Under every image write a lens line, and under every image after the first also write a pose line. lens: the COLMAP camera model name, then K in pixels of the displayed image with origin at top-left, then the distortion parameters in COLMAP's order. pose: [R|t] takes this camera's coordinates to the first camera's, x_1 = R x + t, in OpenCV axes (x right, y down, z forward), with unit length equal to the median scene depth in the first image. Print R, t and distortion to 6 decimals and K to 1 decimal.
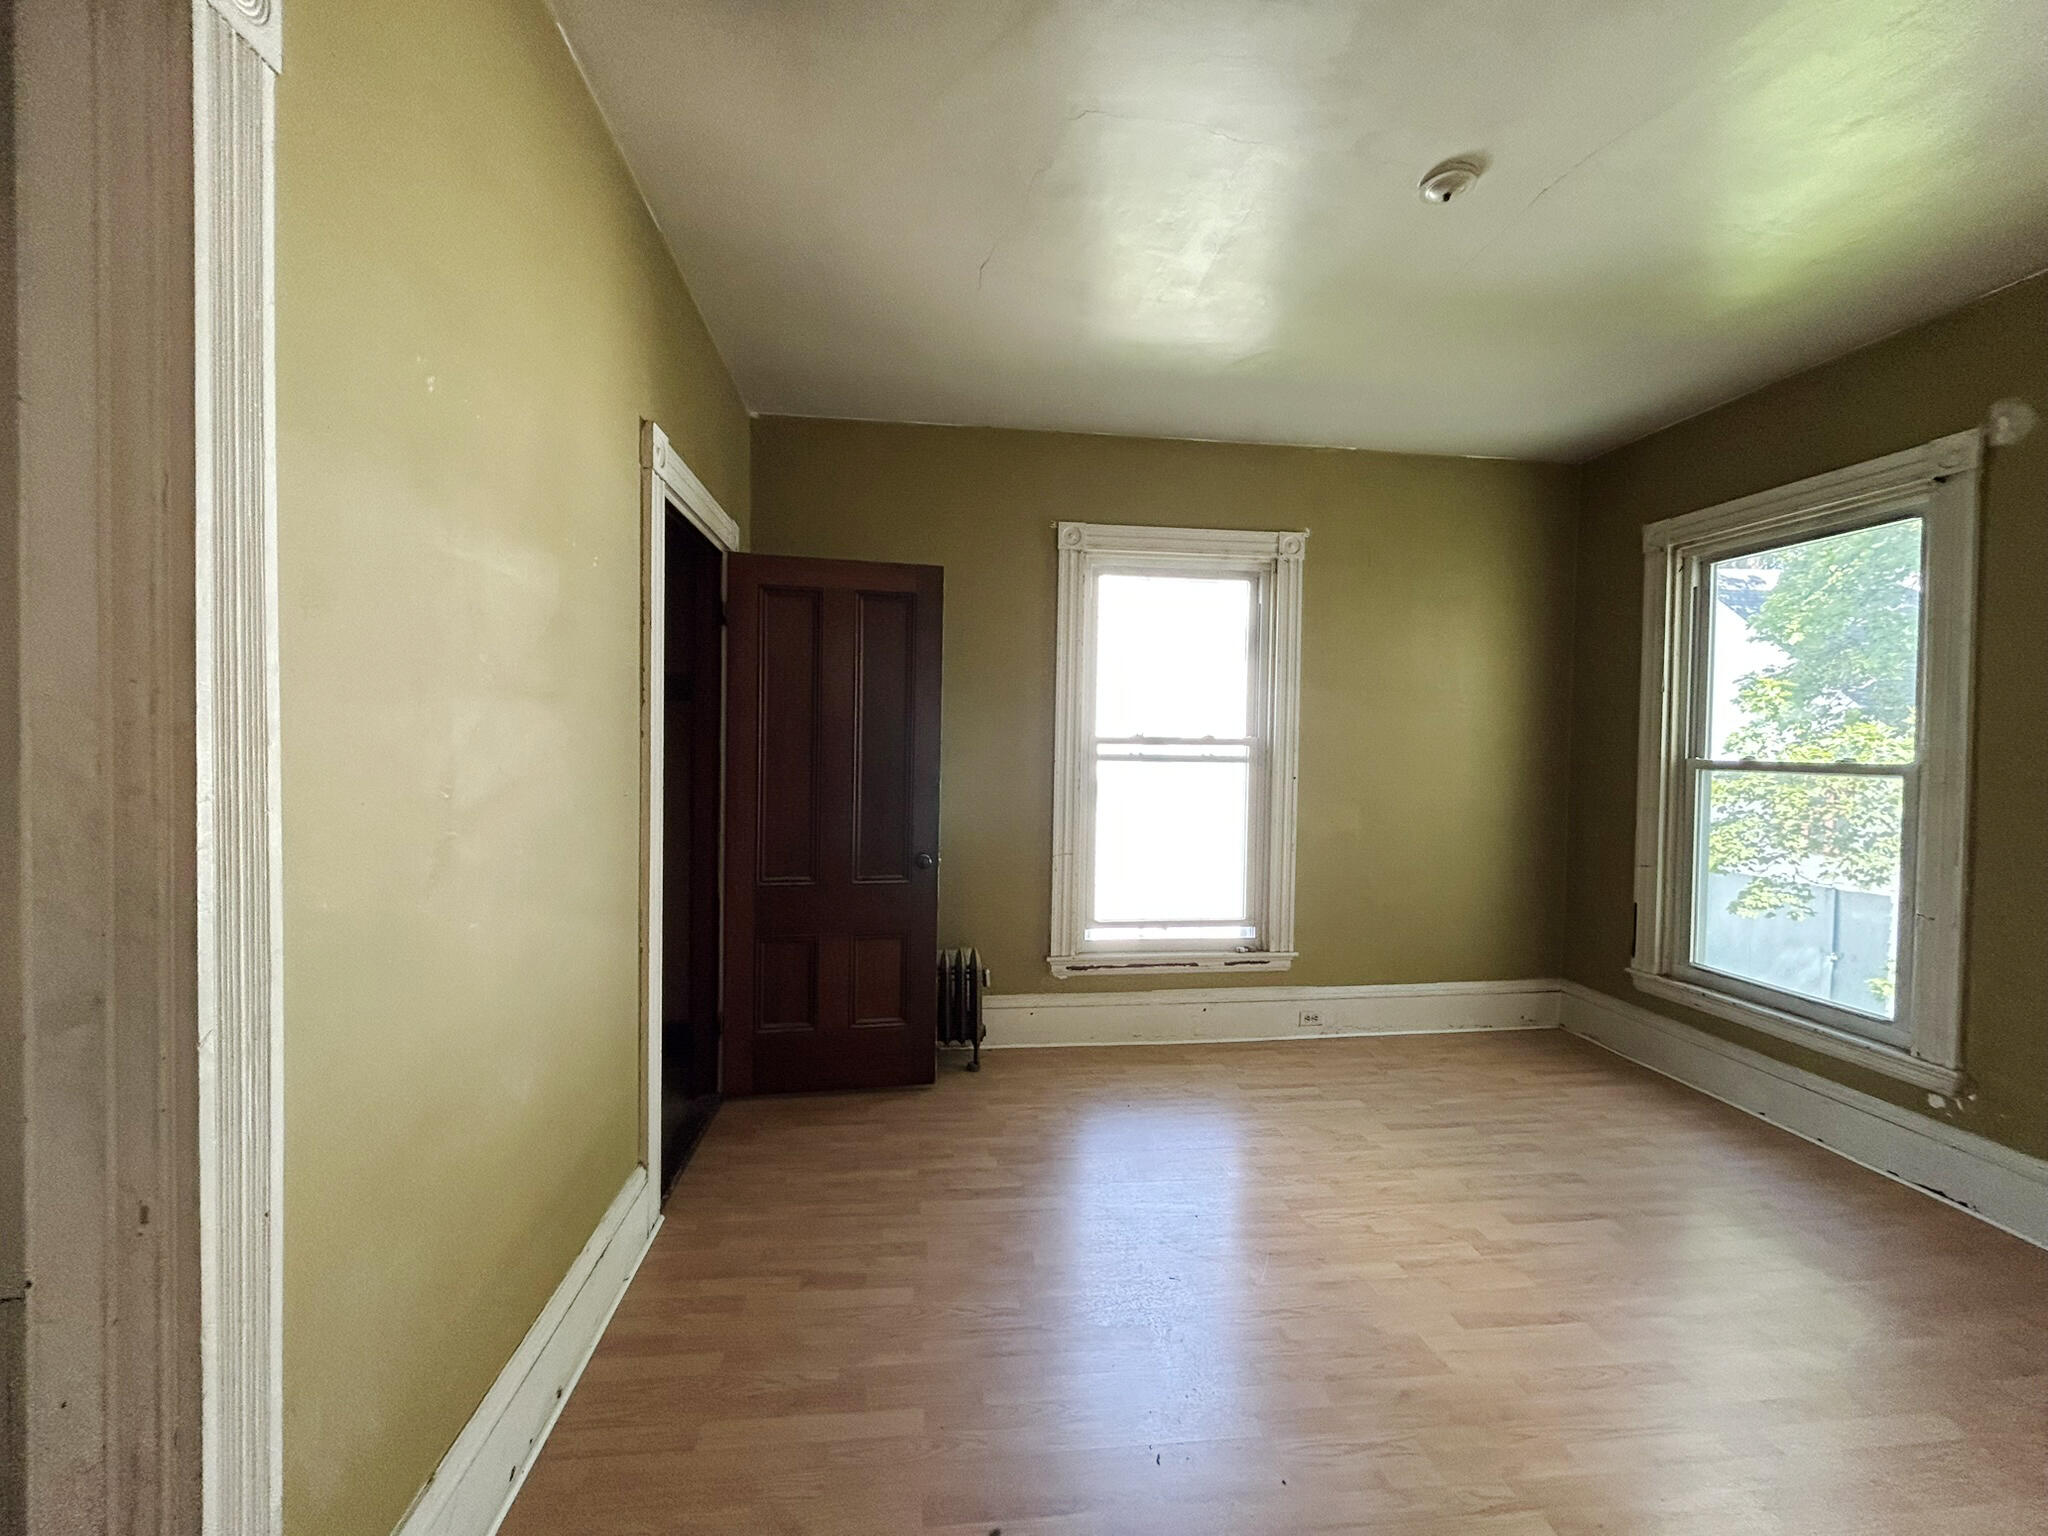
lens RADIAL K [[809.4, 0, 1027.8], [0, 809.4, 766.1], [0, 0, 1]] dist [-0.000705, 0.000390]
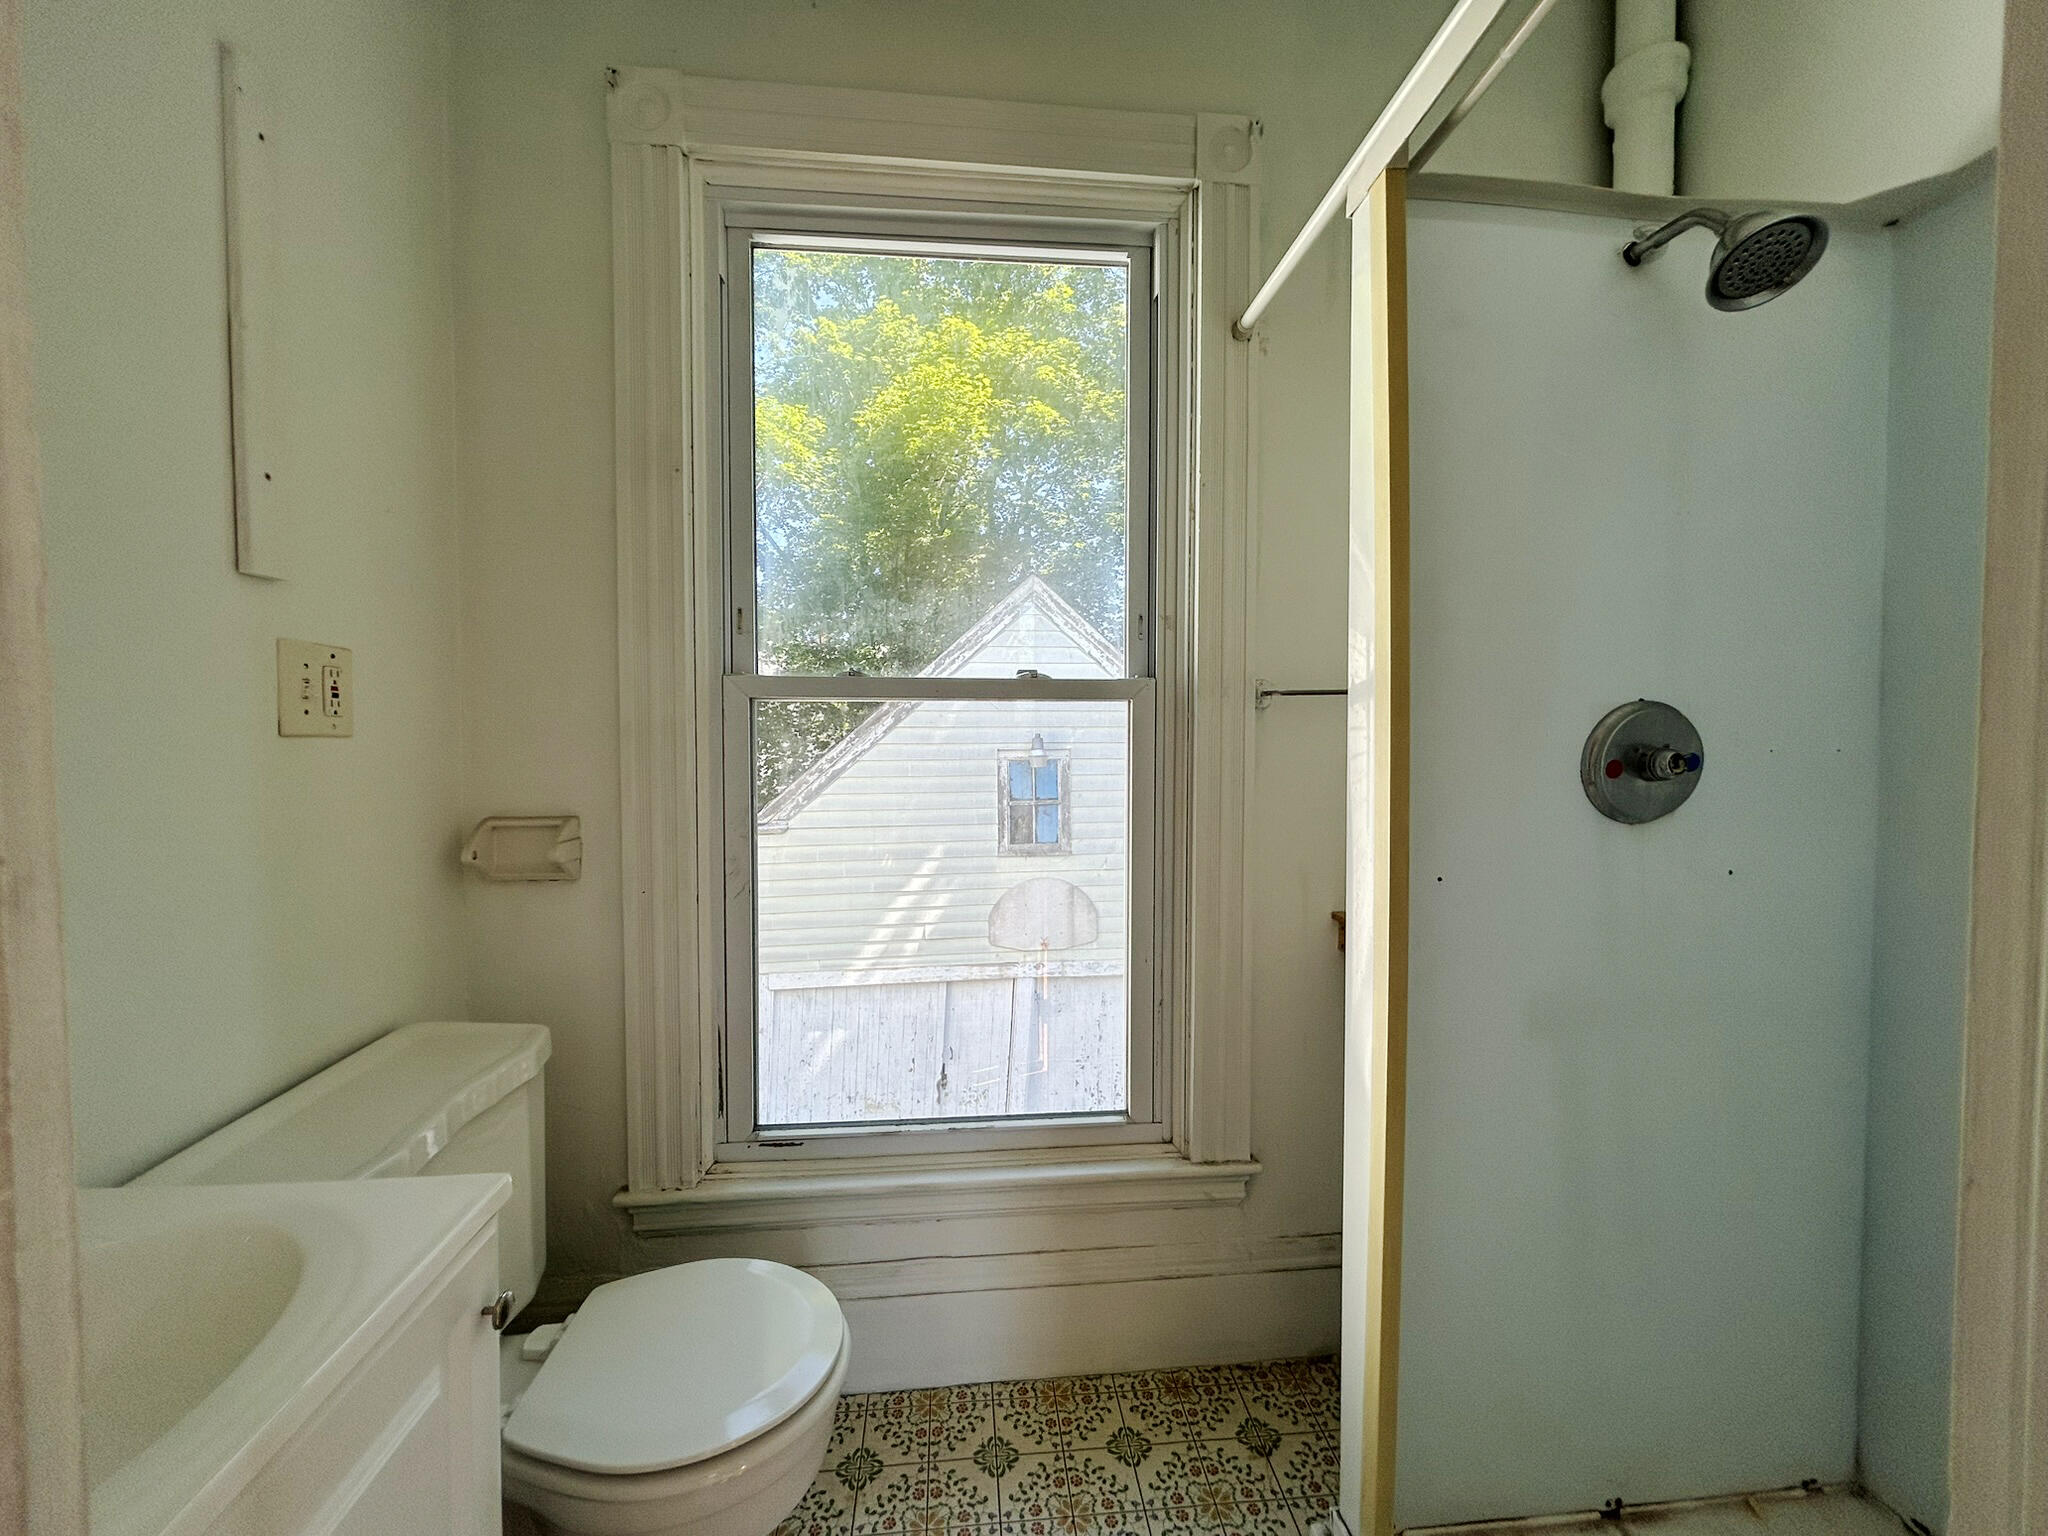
lens RADIAL K [[824.8, 0, 1022.8], [0, 824.8, 765.1], [0, 0, 1]] dist [-0.000014, 0.000985]
pose [[0.034777, -0.084570, 0.995810, 0.392130], [0.014277, 0.996354, 0.084117, 0.007231], [-0.999293, 0.011291, 0.035857, 0.859462]]
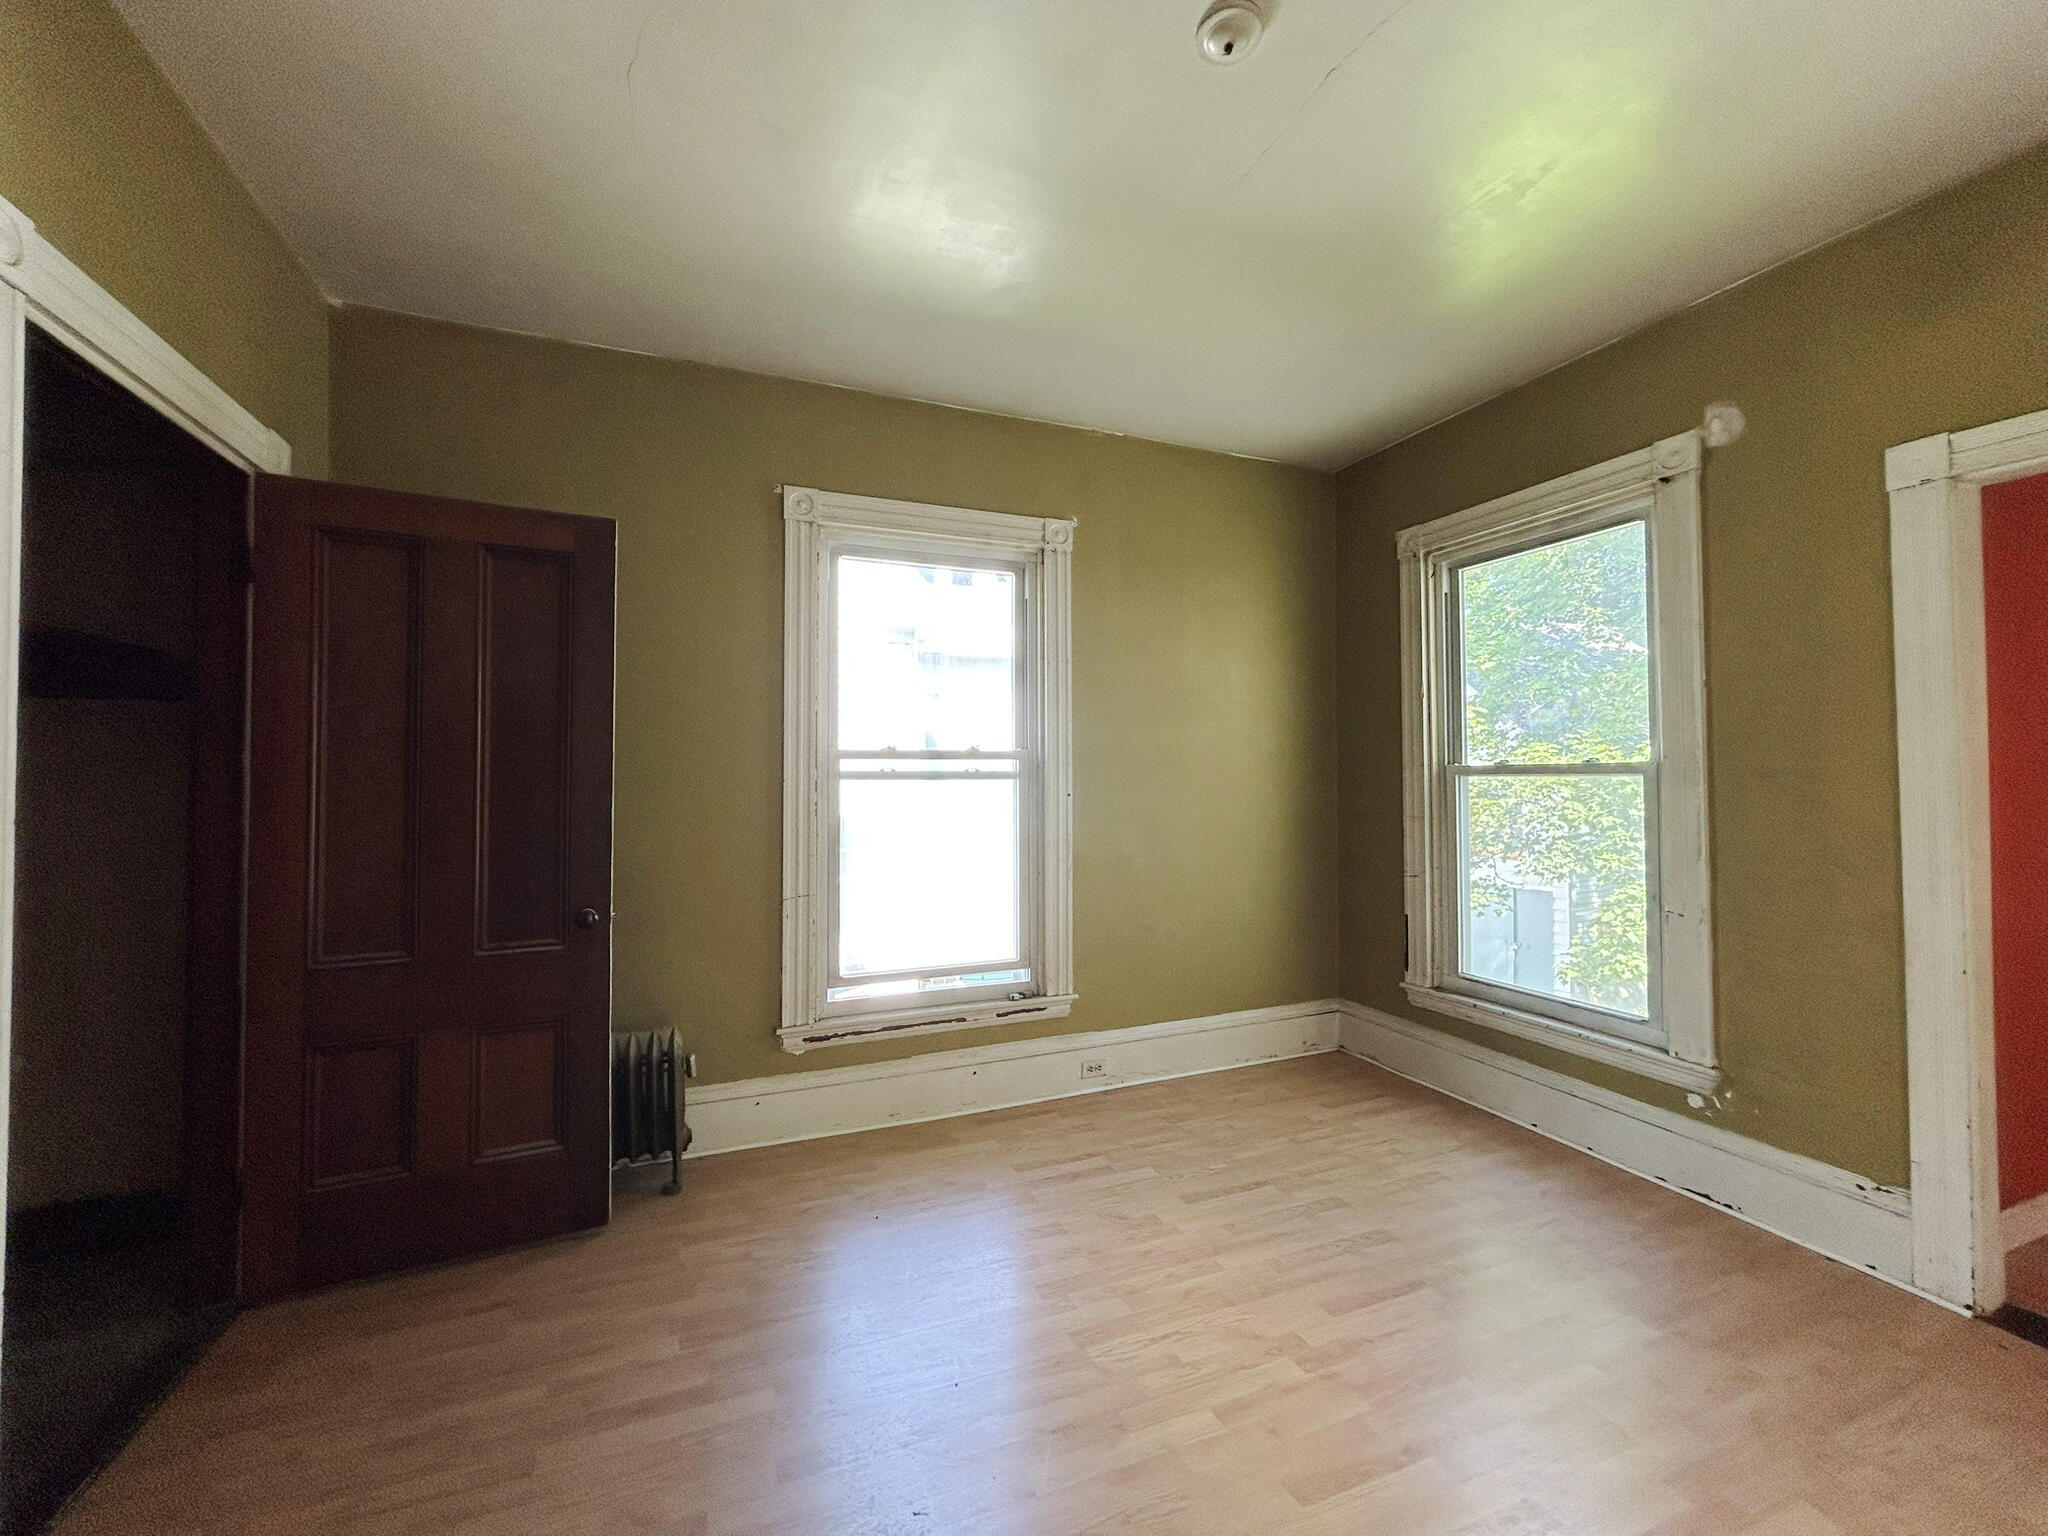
lens RADIAL K [[824.8, 0, 1022.8], [0, 824.8, 765.1], [0, 0, 1]] dist [-0.000014, 0.000985]
pose [[0.965665, -0.014069, 0.259408, 0.056350], [0.024684, 0.998984, -0.037706, 0.017207], [-0.258614, 0.042815, 0.965032, 0.167775]]
